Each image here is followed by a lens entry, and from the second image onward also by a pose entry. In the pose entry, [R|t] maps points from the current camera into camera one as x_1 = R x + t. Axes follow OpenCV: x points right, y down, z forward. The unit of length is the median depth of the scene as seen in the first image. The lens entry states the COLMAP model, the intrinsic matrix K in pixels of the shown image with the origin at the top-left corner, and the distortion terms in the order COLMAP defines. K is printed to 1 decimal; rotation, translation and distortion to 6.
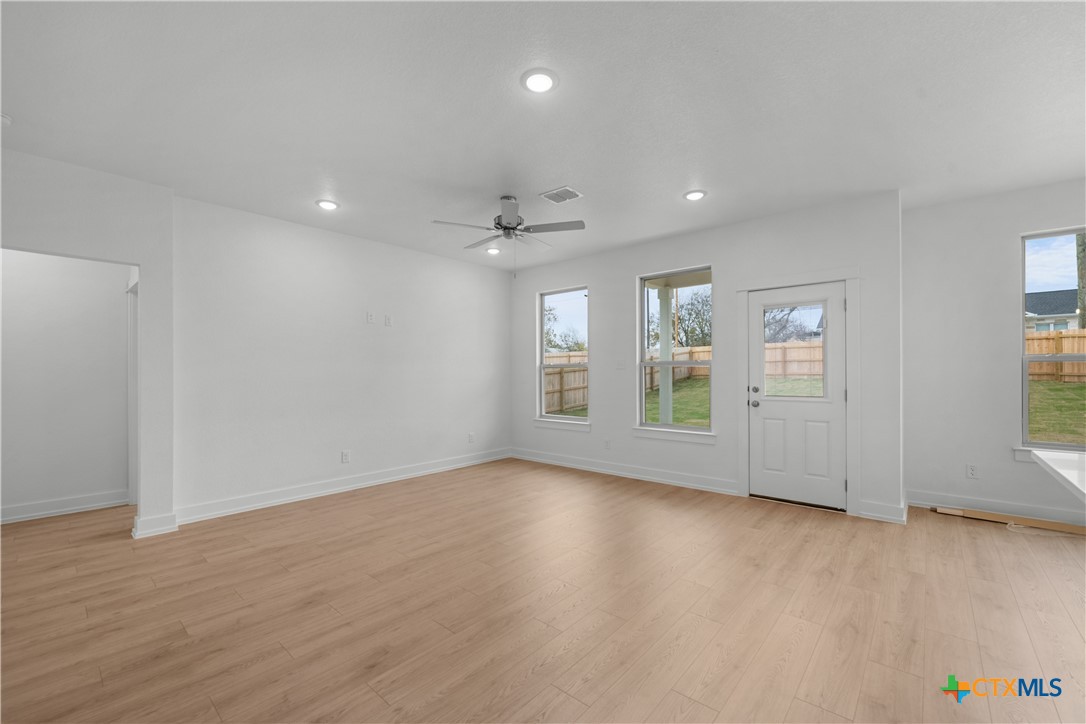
lens RADIAL K [[439.2, 0, 543.0], [0, 439.2, 362.0], [0, 0, 1]] dist [-0.011916, -0.000229]
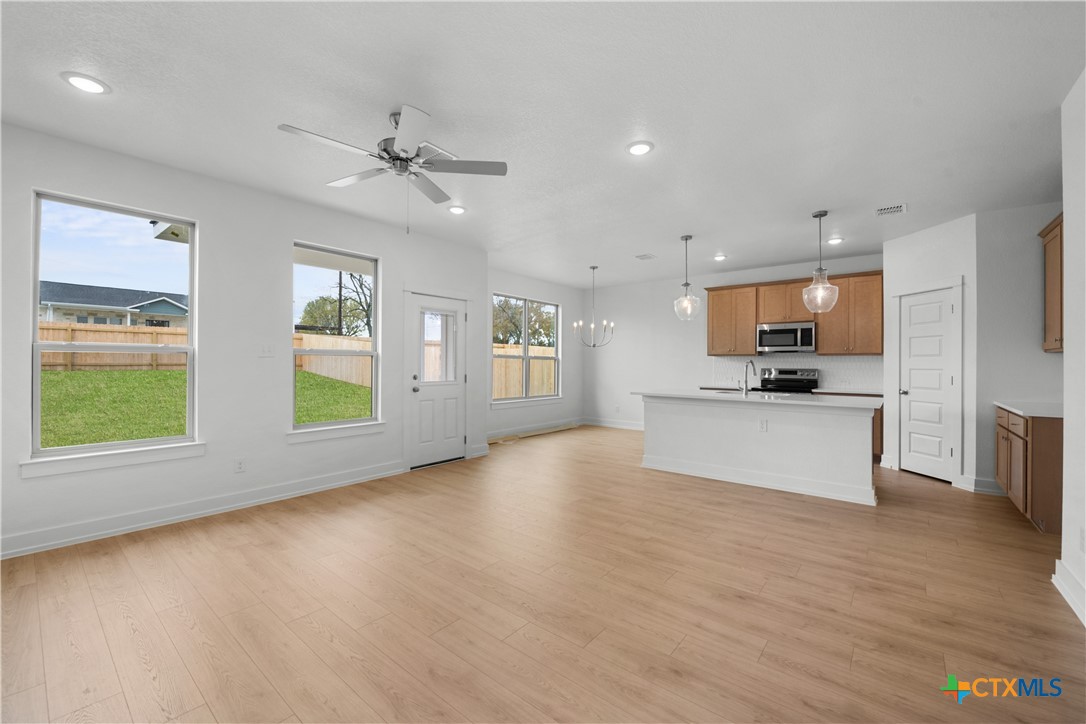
lens RADIAL K [[434.7, 0, 547.3], [0, 434.7, 360.7], [0, 0, 1]] dist [-0.009383, 0.000084]
pose [[-0.026379, 0.008240, 0.999618, -1.041715], [-0.026943, 0.999597, -0.008951, 0.028929], [-0.999289, -0.027168, -0.026147, 1.028742]]
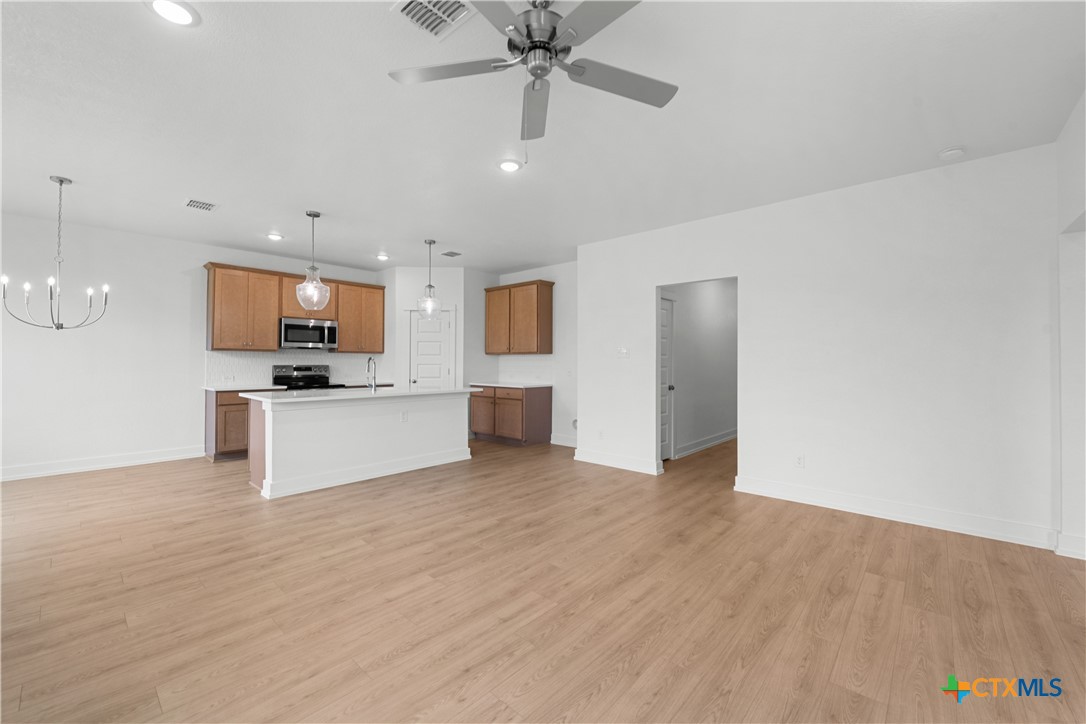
lens RADIAL K [[439.2, 0, 543.0], [0, 439.2, 362.0], [0, 0, 1]] dist [-0.011916, -0.000229]
pose [[-0.999782, -0.000814, 0.020841, -0.121213], [-0.001261, 0.999769, -0.021435, 0.046109], [-0.020819, -0.021457, -0.999553, 1.924263]]
